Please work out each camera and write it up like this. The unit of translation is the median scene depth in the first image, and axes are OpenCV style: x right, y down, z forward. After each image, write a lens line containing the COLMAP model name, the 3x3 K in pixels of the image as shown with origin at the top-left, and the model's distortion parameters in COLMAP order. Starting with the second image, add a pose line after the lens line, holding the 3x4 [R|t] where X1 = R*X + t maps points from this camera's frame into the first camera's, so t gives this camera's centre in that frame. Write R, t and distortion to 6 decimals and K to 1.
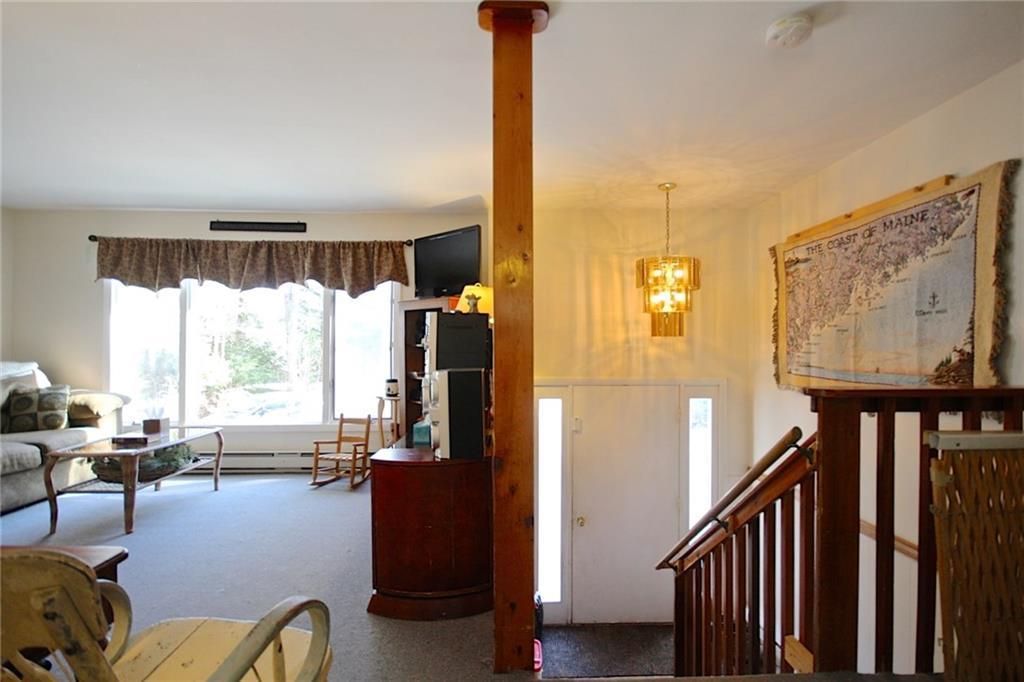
lens RADIAL K [[491.4, 0, 512.3], [0, 491.4, 343.9], [0, 0, 1]] dist [0.000759, -0.000536]
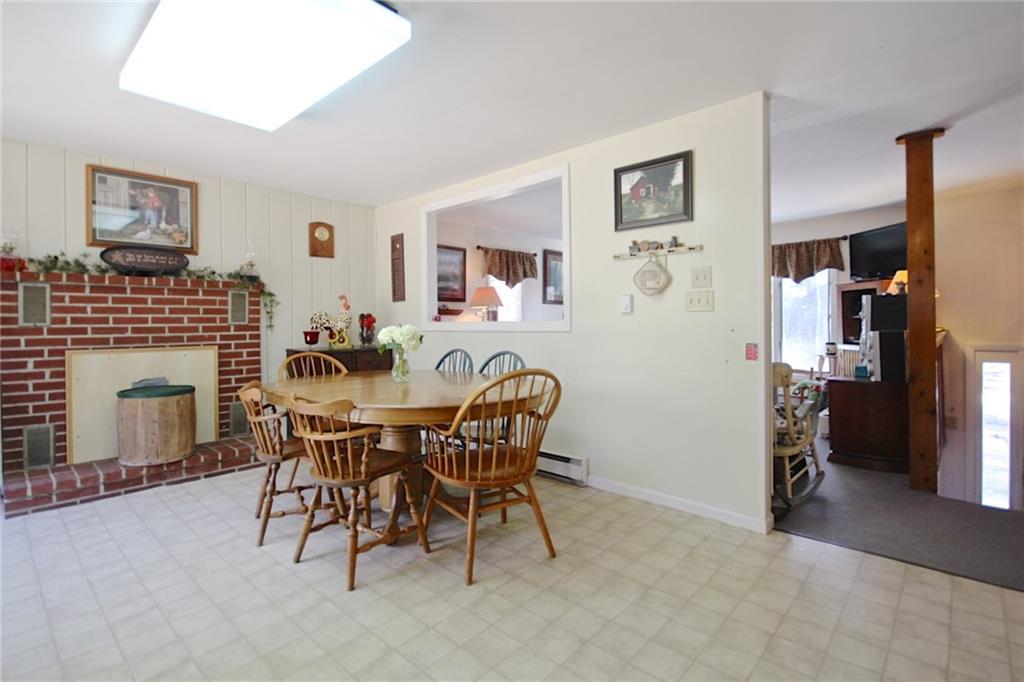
lens RADIAL K [[491.4, 0, 509.1], [0, 491.4, 320.8], [0, 0, 1]] dist [0.000759, -0.000536]
pose [[0.704371, -0.009731, -0.709765, 0.086658], [0.015196, 0.999884, 0.001371, -0.001759], [0.709669, -0.011751, 0.704437, -0.549809]]
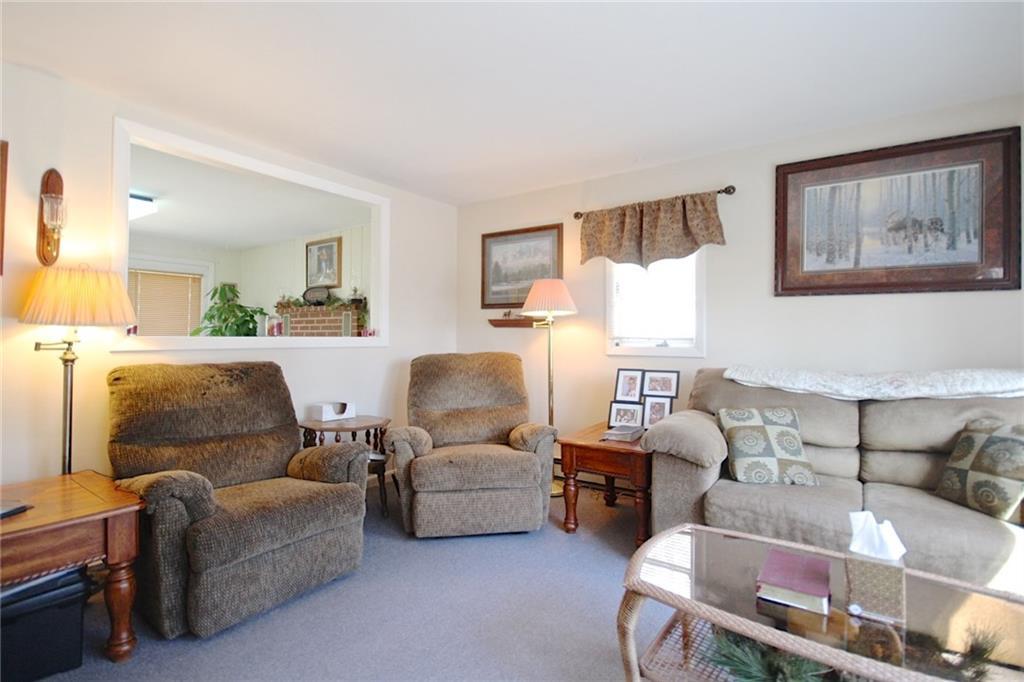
lens RADIAL K [[491.4, 0, 518.3], [0, 491.4, 339.5], [0, 0, 1]] dist [0.000759, -0.000536]
pose [[-0.597347, 0.001301, -0.801982, -0.431319], [0.004235, 0.999990, -0.001532, 0.014888], [0.801971, -0.004311, -0.597347, 1.799042]]
